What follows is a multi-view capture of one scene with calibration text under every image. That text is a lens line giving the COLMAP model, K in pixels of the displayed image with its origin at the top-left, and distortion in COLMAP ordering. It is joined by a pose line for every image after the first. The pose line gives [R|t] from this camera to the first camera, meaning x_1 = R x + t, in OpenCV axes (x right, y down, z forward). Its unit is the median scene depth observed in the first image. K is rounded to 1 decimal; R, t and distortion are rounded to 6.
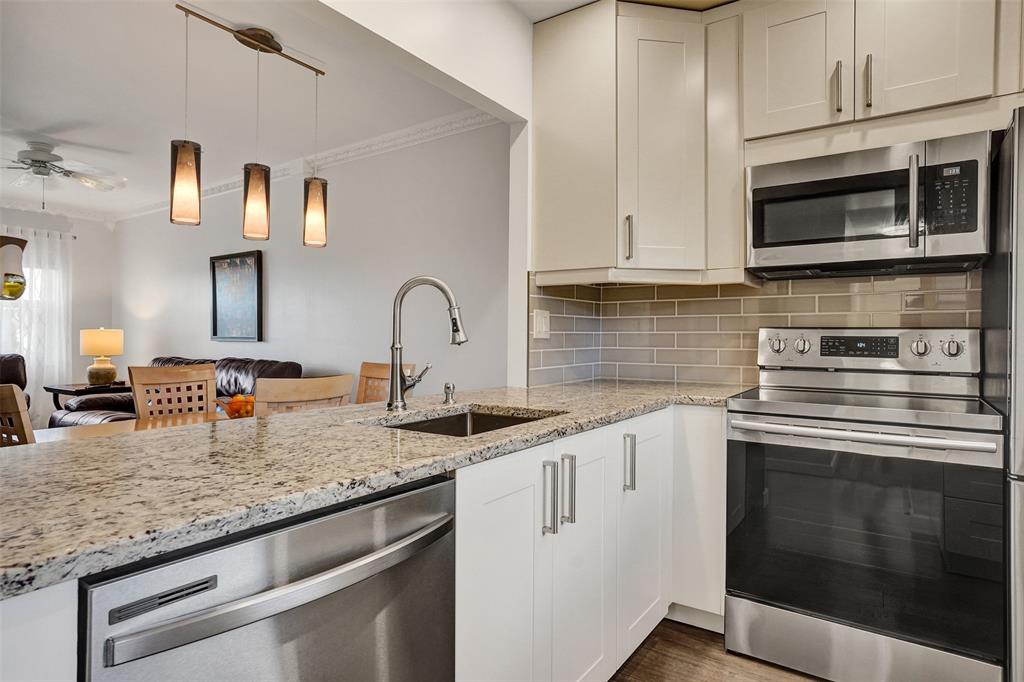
lens RADIAL K [[563.3, 0, 513.9], [0, 563.3, 335.3], [0, 0, 1]] dist [-0.050790, 0.034954]
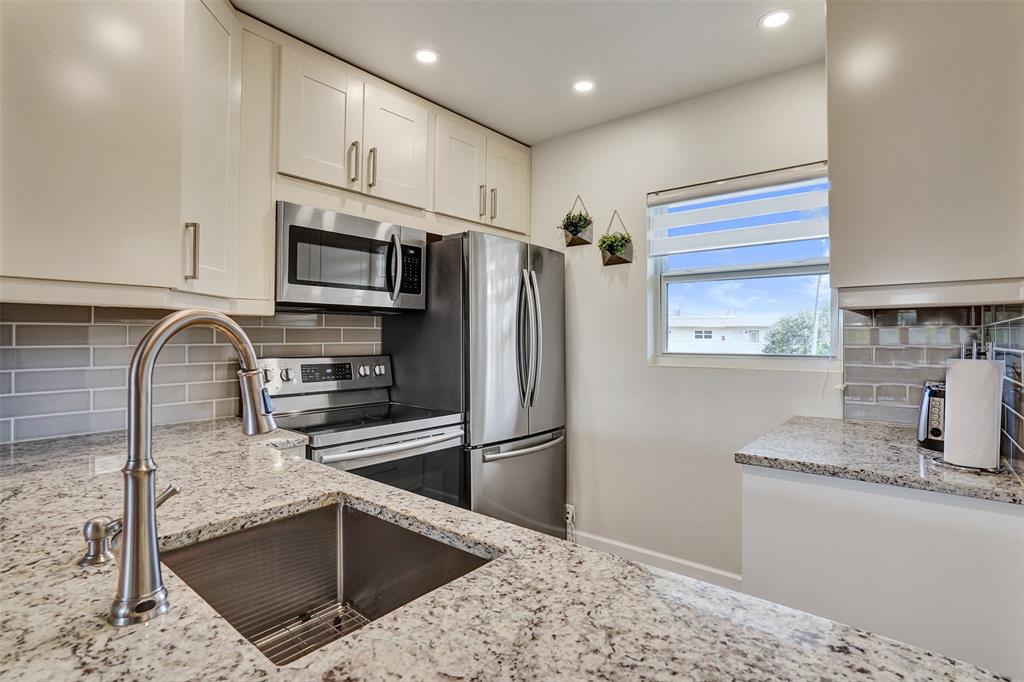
lens RADIAL K [[503.2, 0, 518.3], [0, 503.2, 322.9], [0, 0, 1]] dist [-0.002334, 0.000732]
pose [[0.090100, 0.024408, 0.995634, -0.486458], [-0.002126, 0.999702, -0.024315, -0.069586], [-0.995930, 0.000074, 0.090125, 0.557134]]
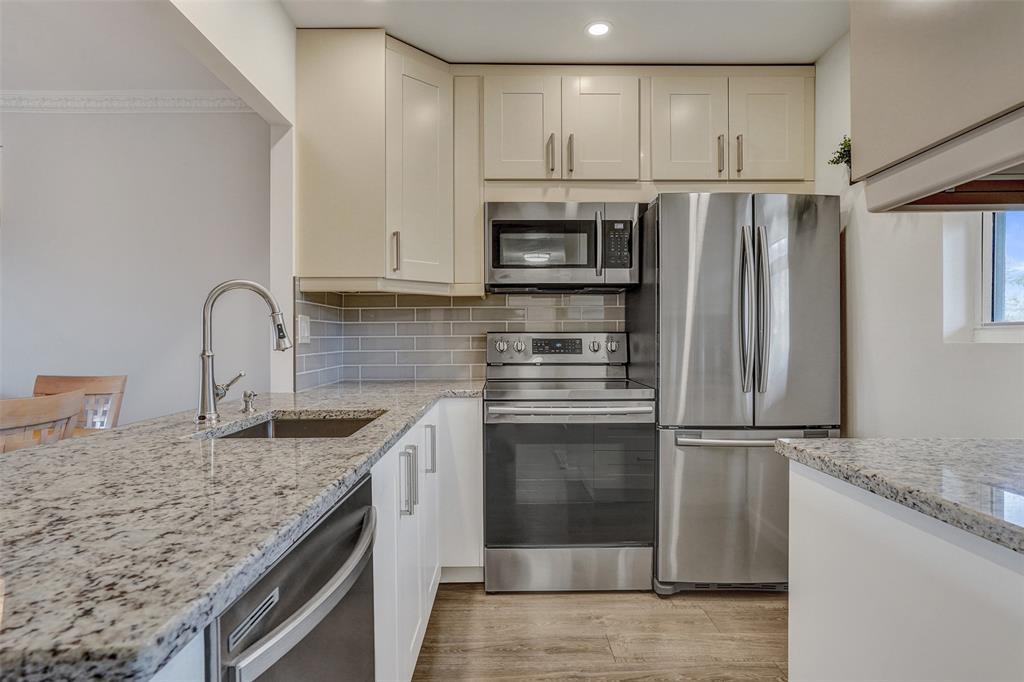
lens RADIAL K [[540.5, 0, 512.0], [0, 540.5, 341.0], [0, 0, 1]] dist [-0.034704, 0.000283]
pose [[0.816474, -0.010945, 0.577278, -0.255458], [0.007697, 0.999938, 0.008072, -0.004203], [-0.577331, -0.002147, 0.816507, -0.007025]]
